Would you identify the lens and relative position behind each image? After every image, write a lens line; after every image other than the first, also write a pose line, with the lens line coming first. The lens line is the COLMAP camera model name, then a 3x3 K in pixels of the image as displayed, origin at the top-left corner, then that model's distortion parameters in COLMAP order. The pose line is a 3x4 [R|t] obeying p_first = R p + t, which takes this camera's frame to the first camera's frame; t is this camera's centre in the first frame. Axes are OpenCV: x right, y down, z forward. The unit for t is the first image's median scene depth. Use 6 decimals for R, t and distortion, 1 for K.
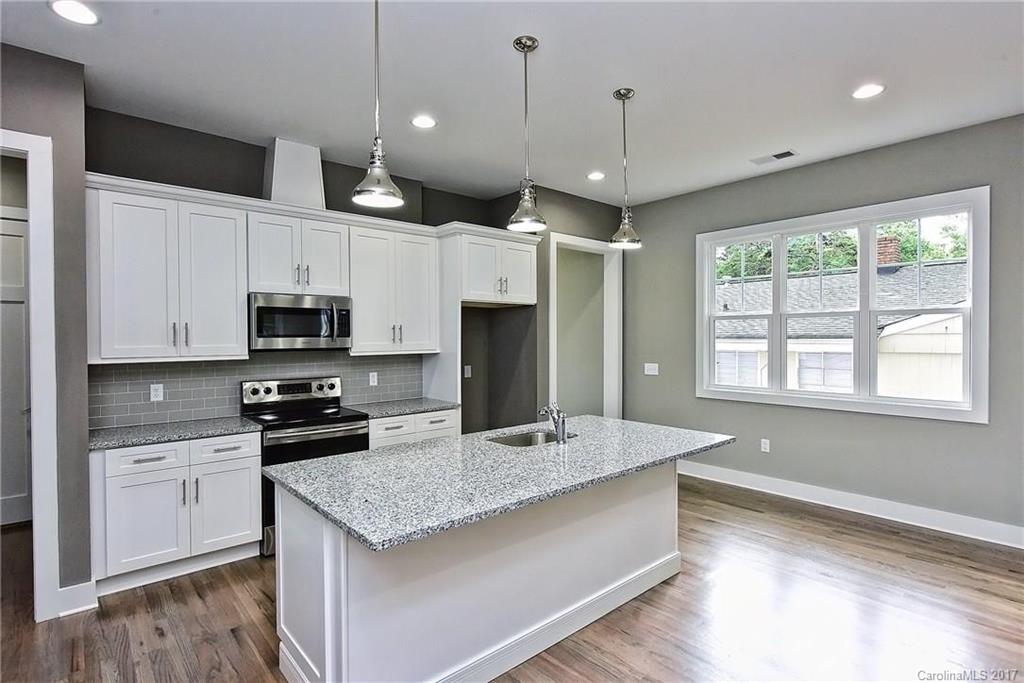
lens RADIAL K [[503.5, 0, 511.9], [0, 503.5, 341.9], [0, 0, 1]] dist [-0.004683, -0.000587]
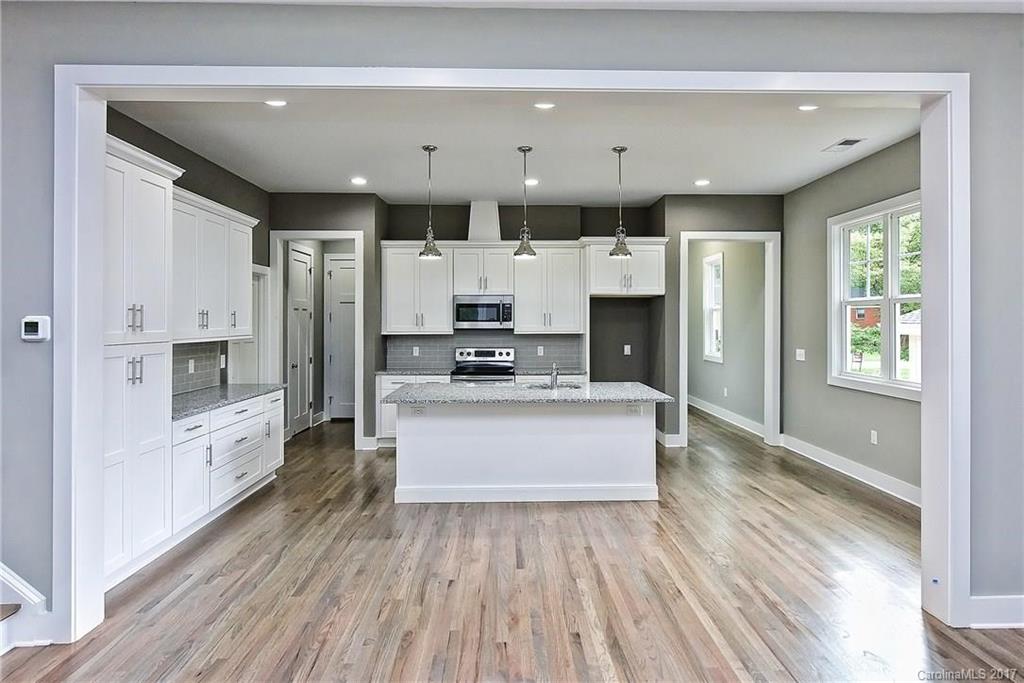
lens RADIAL K [[559.8, 0, 522.5], [0, 559.8, 319.1], [0, 0, 1]] dist [0.005540, -0.000180]
pose [[0.767224, 0.000602, -0.641379, 0.760477], [-0.009392, 0.999903, -0.010296, -0.000017], [0.641311, 0.013924, 0.767155, -0.274944]]
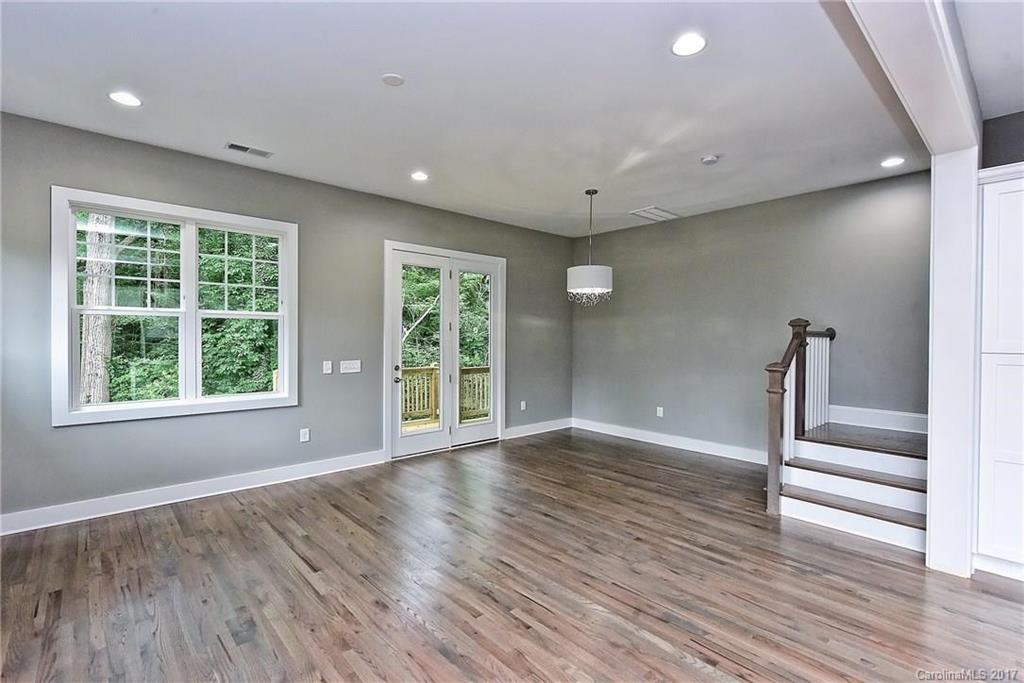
lens RADIAL K [[468.9, 0, 515.5], [0, 468.9, 339.1], [0, 0, 1]] dist [-0.001885, 0.000092]
pose [[-0.999943, -0.001853, -0.010546, 0.610027], [-0.002058, 0.999807, 0.019525, 0.000087], [0.010507, 0.019545, -0.999754, 0.584288]]
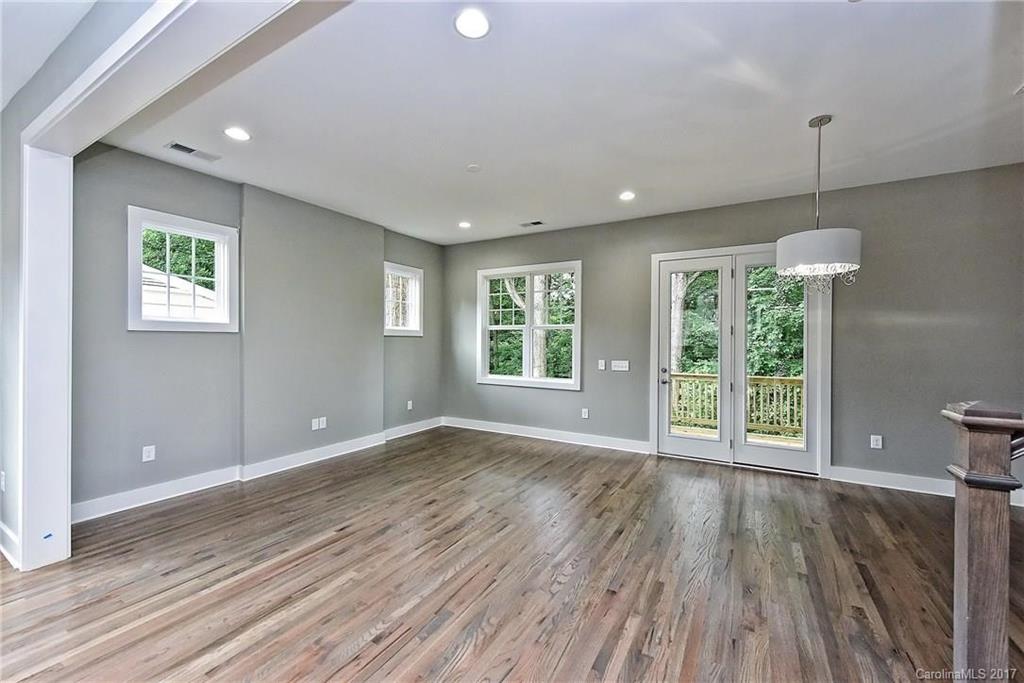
lens RADIAL K [[407.8, 0, 513.5], [0, 407.8, 341.2], [0, 0, 1]] dist [-0.000002, -0.001454]
pose [[-0.309697, 0.002121, 0.950833, -0.089674], [0.006848, 0.999977, 0.000000, 0.015746], [-0.950811, 0.006511, -0.309705, 0.091294]]
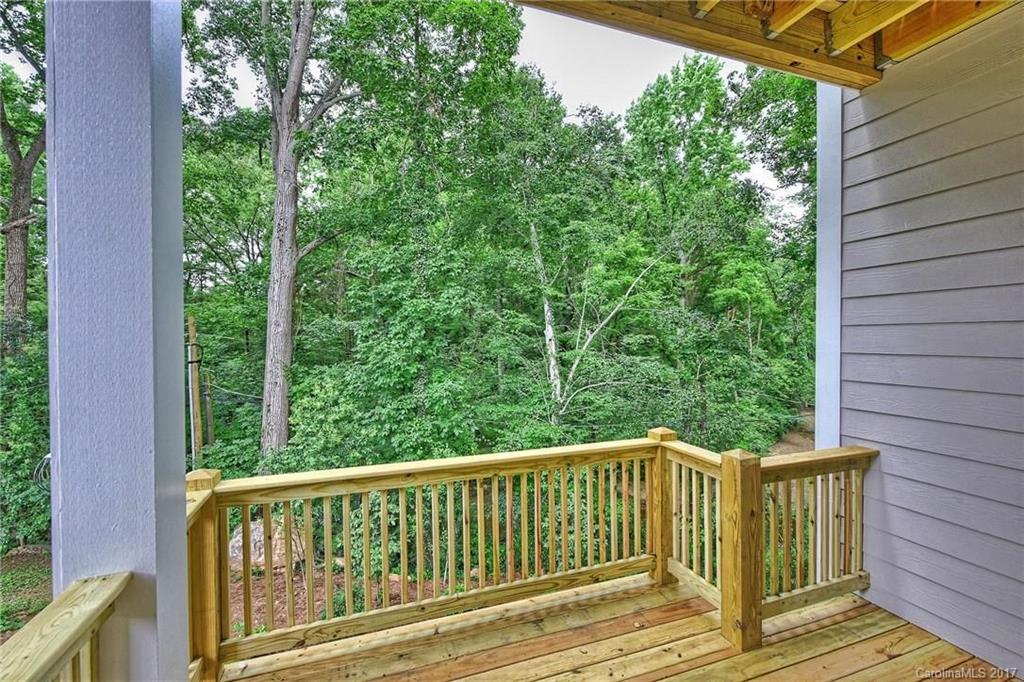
lens RADIAL K [[443.5, 0, 511.6], [0, 443.5, 339.0], [0, 0, 1]] dist [0.002188, 0.000088]
pose [[-0.923012, 0.003817, 0.384753, 0.884994], [0.011396, 0.999783, 0.017420, -0.020631], [-0.384603, 0.020463, -0.922855, -0.702184]]
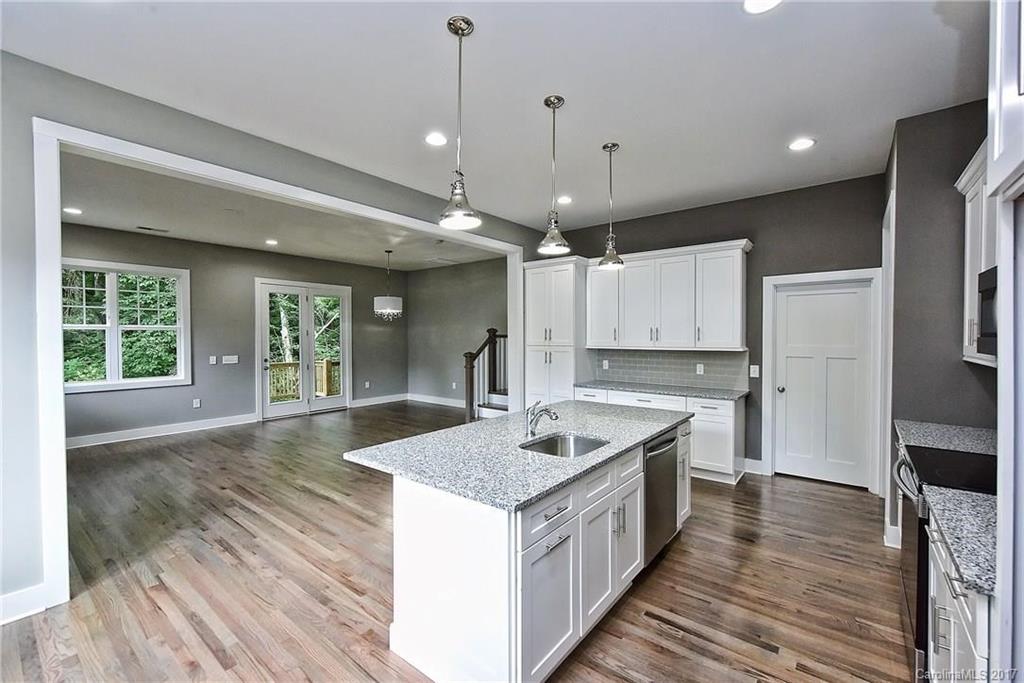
lens RADIAL K [[425.2, 0, 513.8], [0, 425.2, 342.1], [0, 0, 1]] dist [0.007422, -0.001063]
pose [[-0.985191, 0.009201, -0.171214, 0.195700], [0.004504, 0.999603, 0.027807, -0.017286], [0.171402, 0.026624, -0.984841, 1.250041]]
